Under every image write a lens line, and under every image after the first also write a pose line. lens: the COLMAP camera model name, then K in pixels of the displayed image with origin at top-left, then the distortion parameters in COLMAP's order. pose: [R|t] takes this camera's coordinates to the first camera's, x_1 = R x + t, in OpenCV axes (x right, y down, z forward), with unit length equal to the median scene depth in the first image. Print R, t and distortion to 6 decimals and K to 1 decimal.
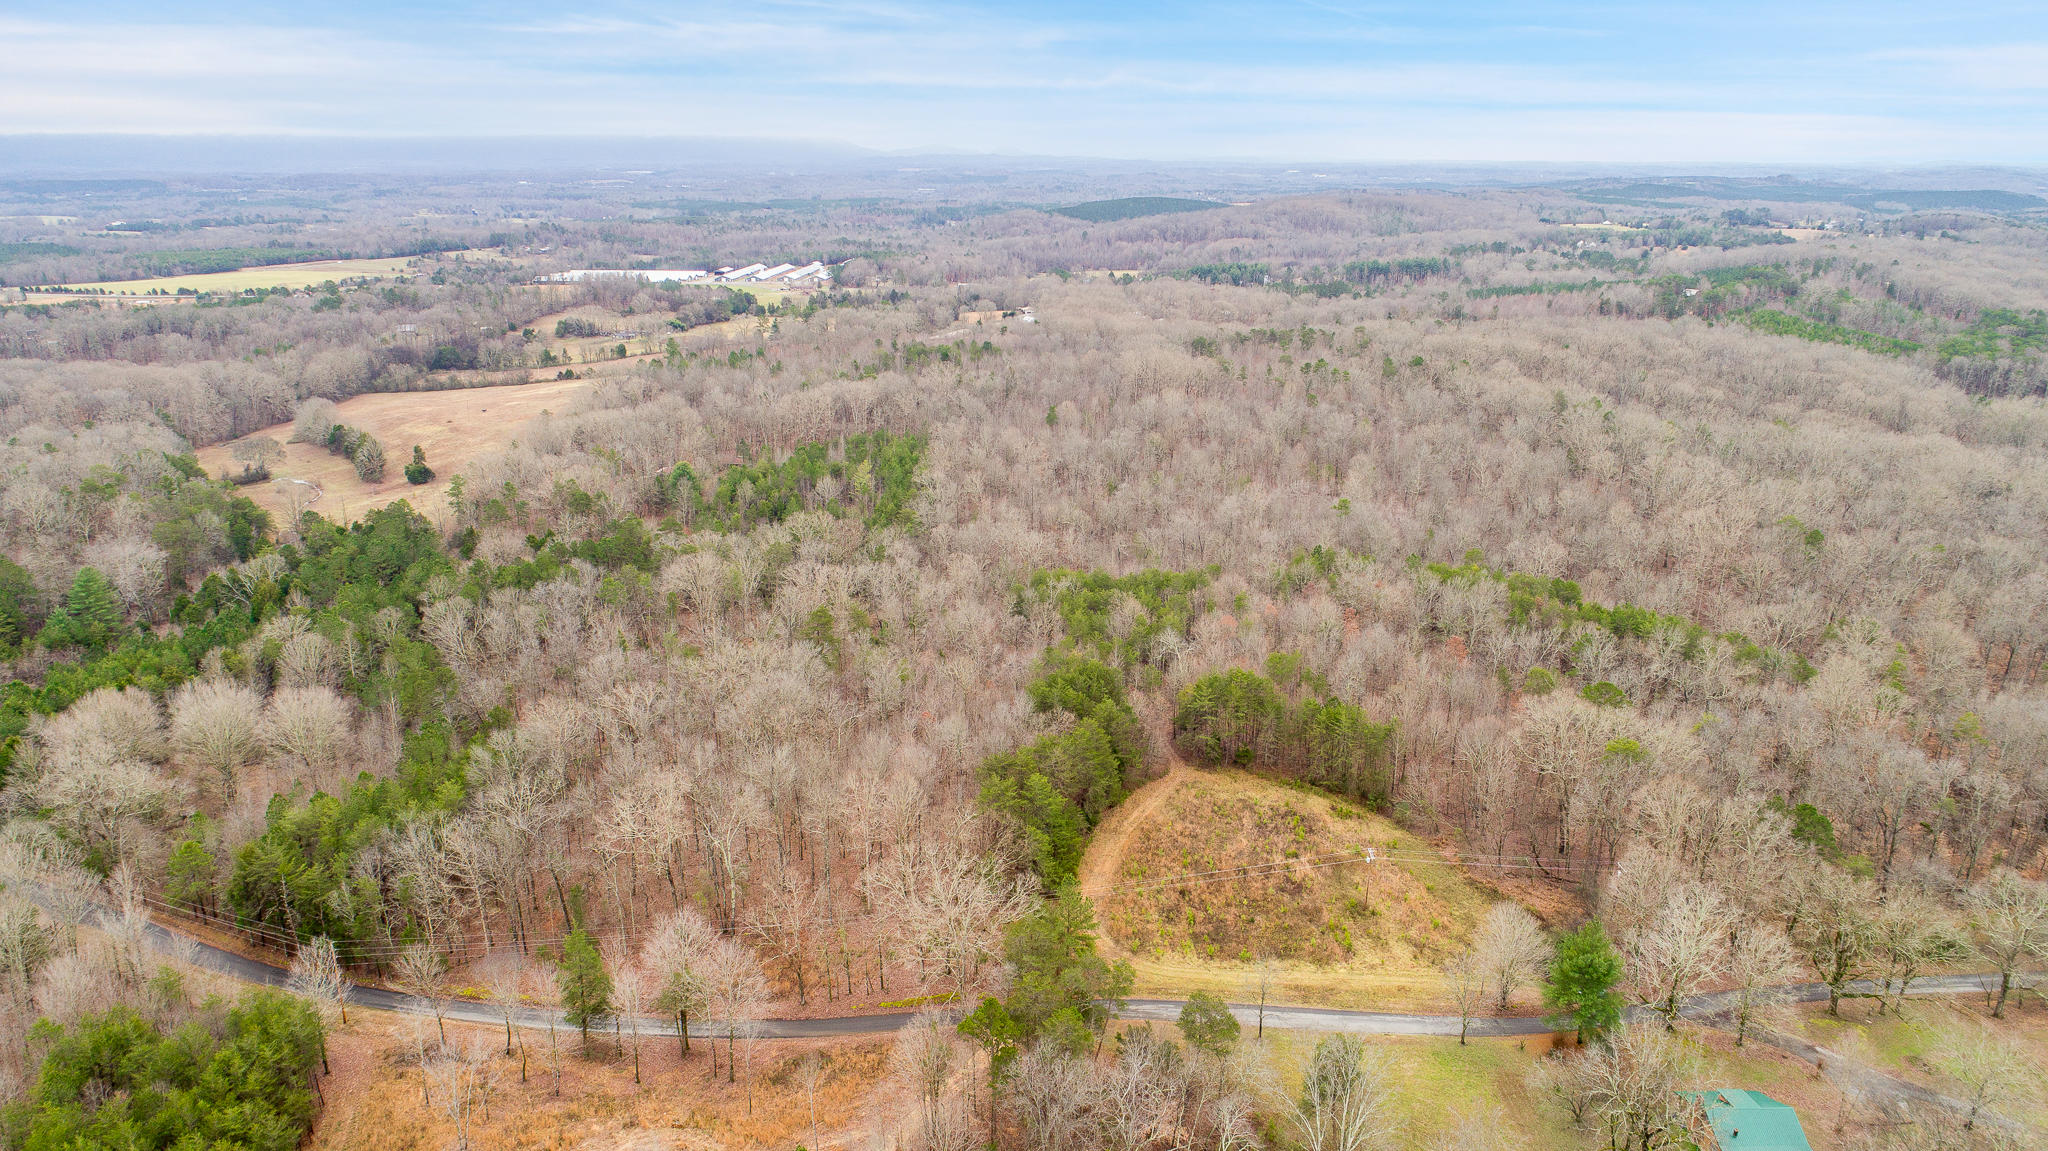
lens RADIAL K [[1391.5, 0, 1024.0], [0, 1391.5, 575.5], [0, 0, 1]] dist [-0.013024, 0.008026]
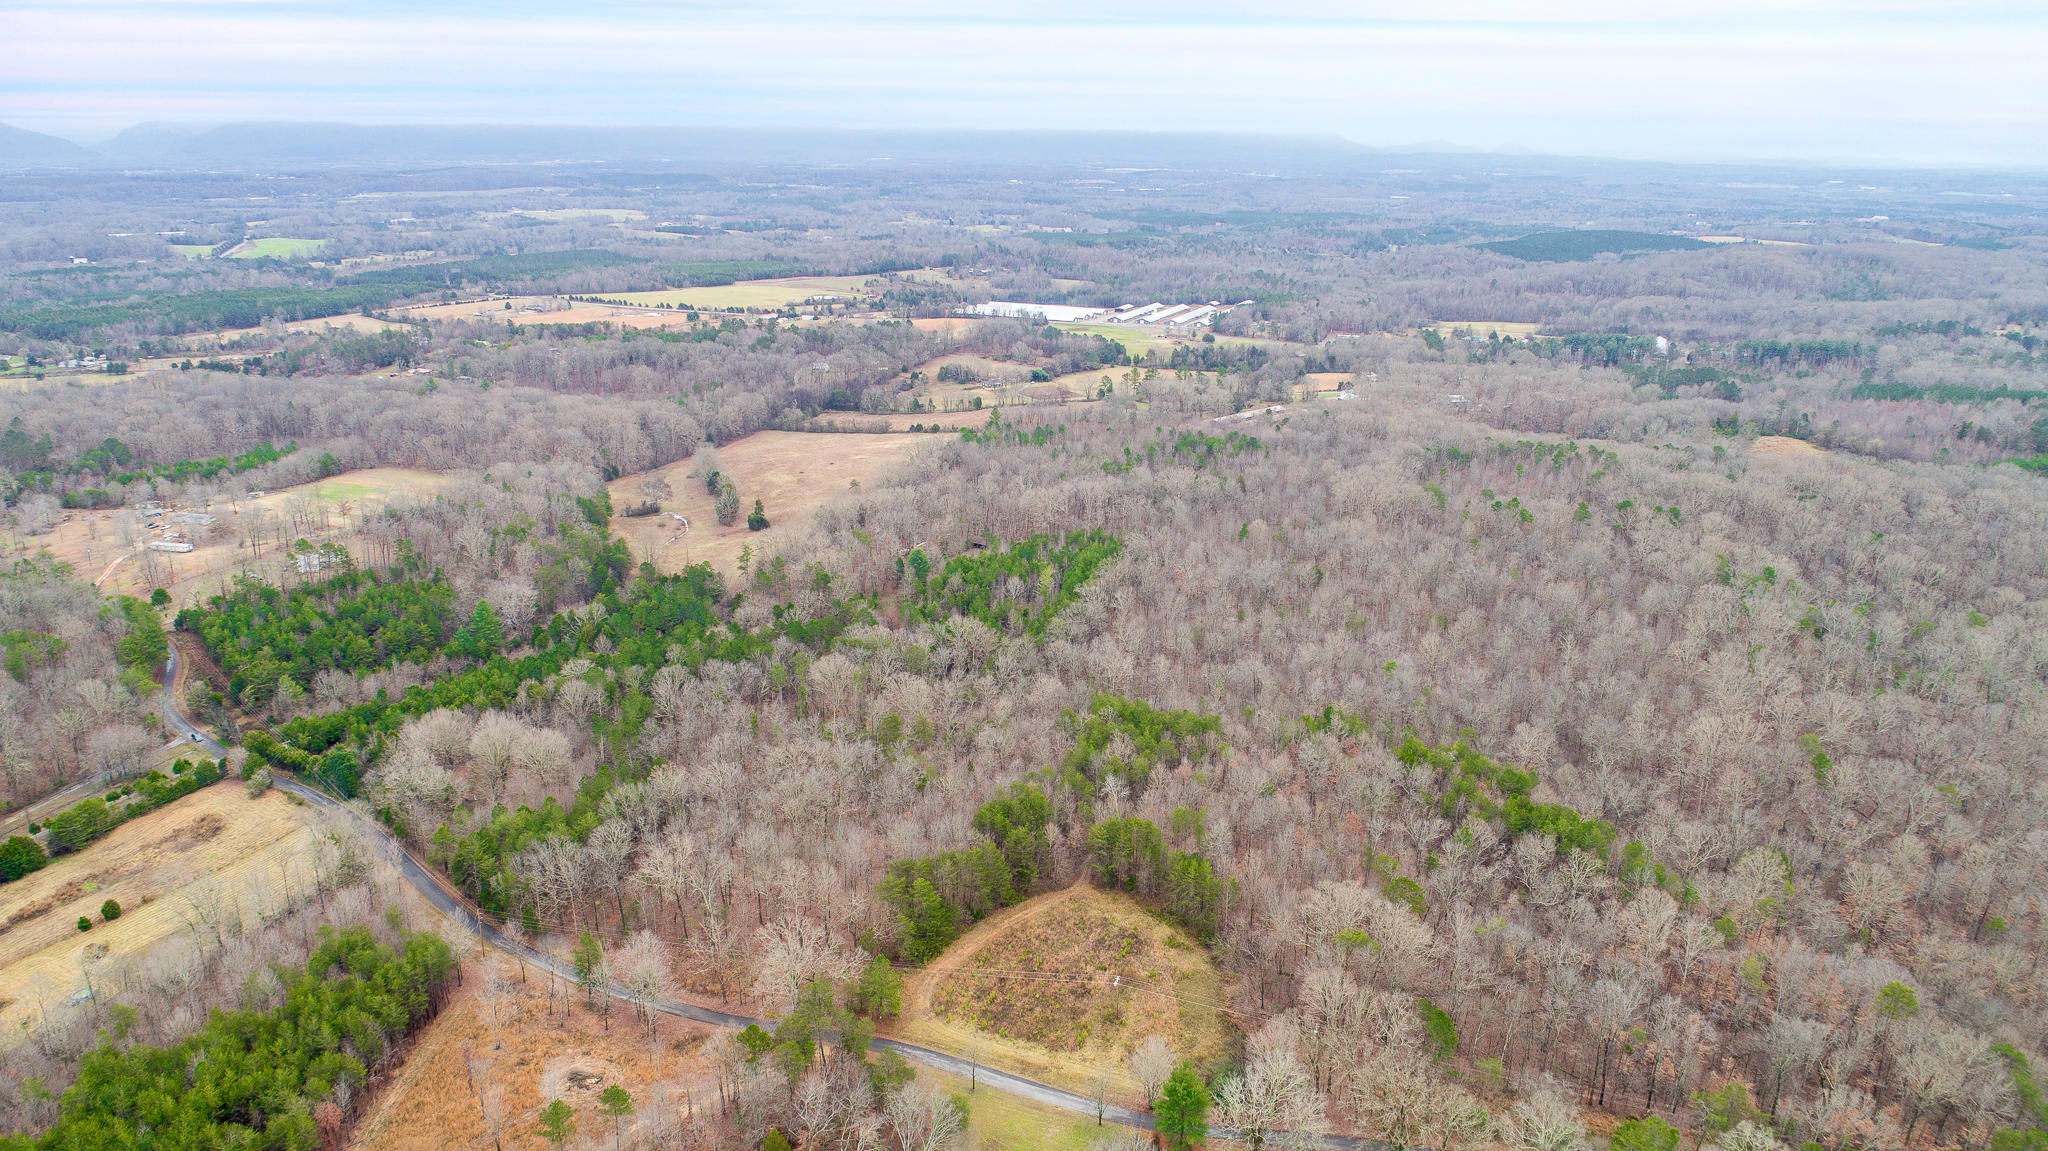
lens RADIAL K [[1391.5, 0, 1024.0], [0, 1391.5, 575.5], [0, 0, 1]] dist [-0.013024, 0.008026]
pose [[0.942618, 0.110397, -0.315094, 0.480603], [-0.108293, 0.993824, 0.024235, -0.196530], [0.315823, 0.011278, 0.948751, -0.309394]]
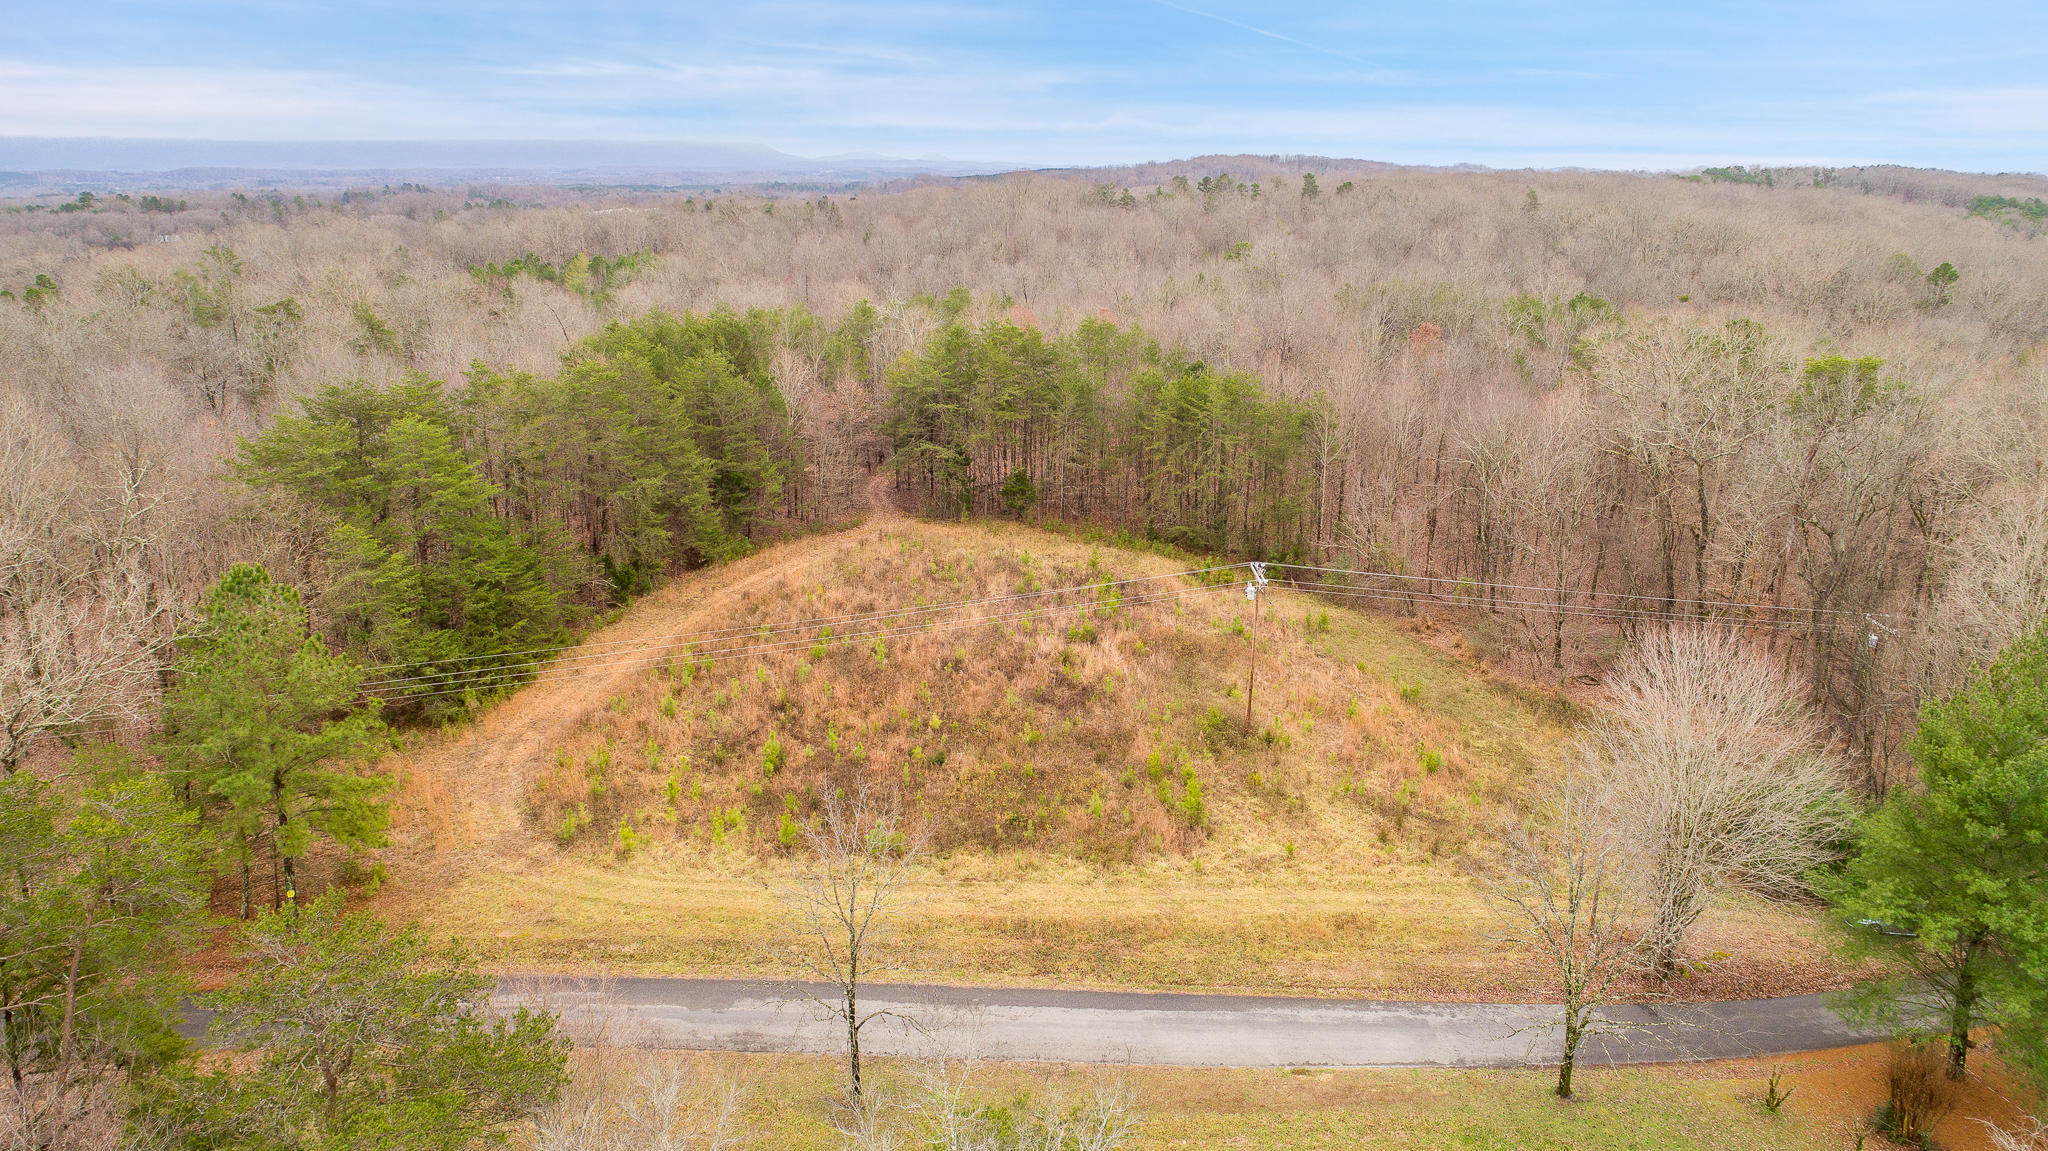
lens RADIAL K [[1391.5, 0, 1024.0], [0, 1391.5, 575.5], [0, 0, 1]] dist [-0.013024, 0.008026]
pose [[0.998769, -0.015013, 0.047279, 0.146446], [0.015380, 0.999854, -0.007401, 0.174643], [-0.047161, 0.008119, 0.998854, 0.544839]]
